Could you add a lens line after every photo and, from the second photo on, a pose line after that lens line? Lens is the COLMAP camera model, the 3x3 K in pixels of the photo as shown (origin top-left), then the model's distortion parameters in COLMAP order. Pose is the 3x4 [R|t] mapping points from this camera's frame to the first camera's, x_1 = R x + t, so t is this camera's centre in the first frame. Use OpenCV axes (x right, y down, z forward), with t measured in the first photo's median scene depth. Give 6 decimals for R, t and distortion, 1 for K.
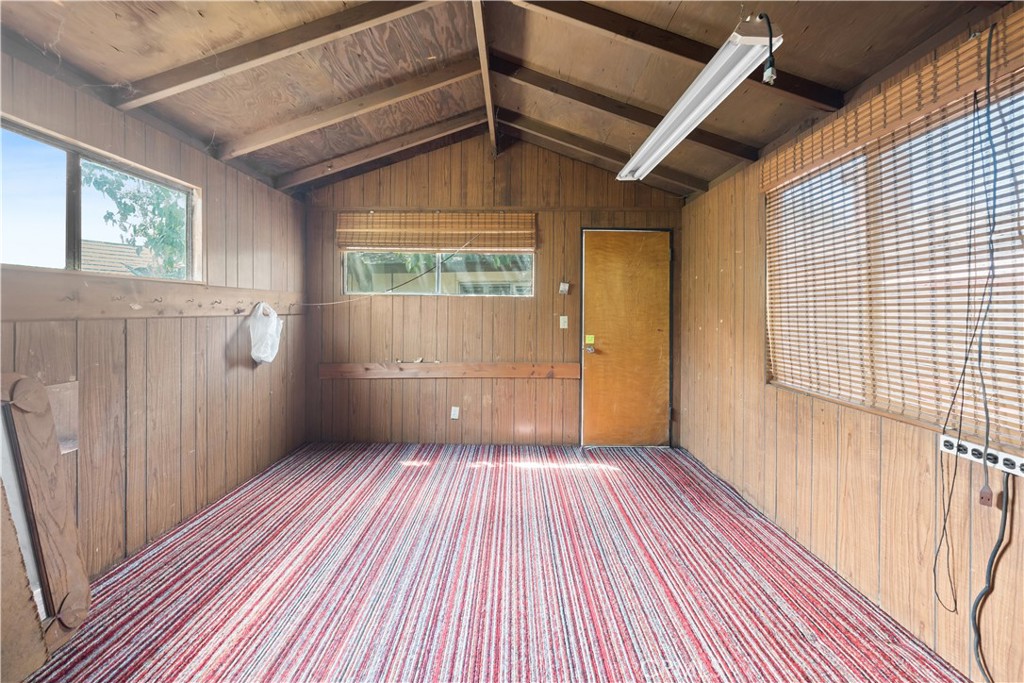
lens RADIAL K [[352.7, 0, 512.2], [0, 352.7, 311.9], [0, 0, 1]] dist [-0.000229, -0.000024]
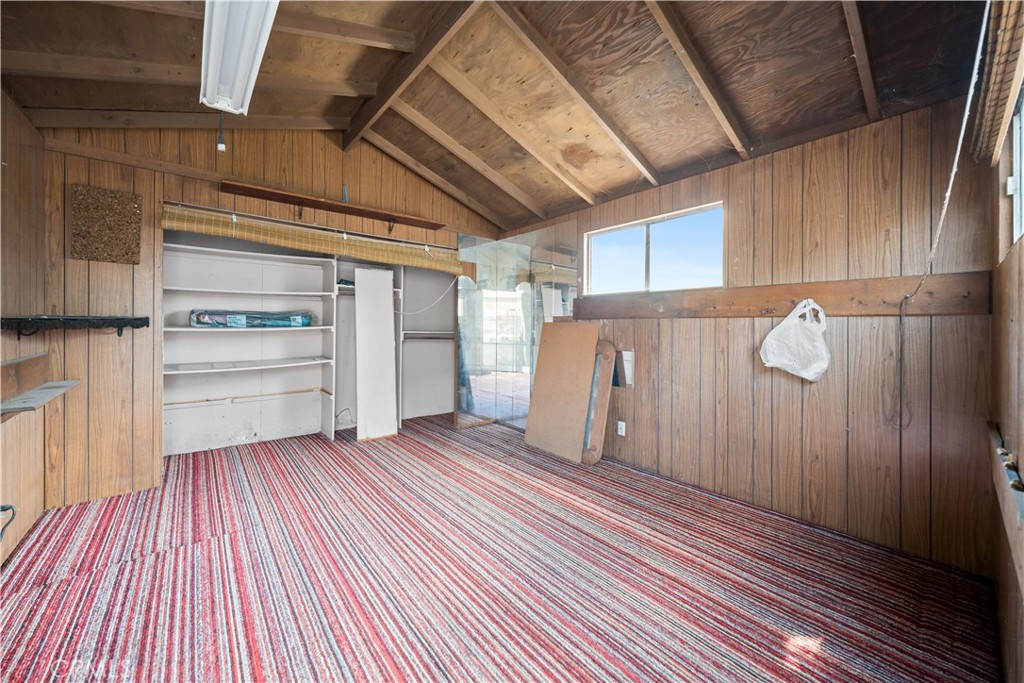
lens RADIAL K [[371.5, 0, 492.6], [0, 371.5, 322.8], [0, 0, 1]] dist [0.000136, -0.000003]
pose [[-0.776312, -0.008041, -0.630297, 0.449975], [-0.009597, 0.999954, -0.000937, 0.044256], [0.630275, 0.005322, -0.776354, 1.648402]]
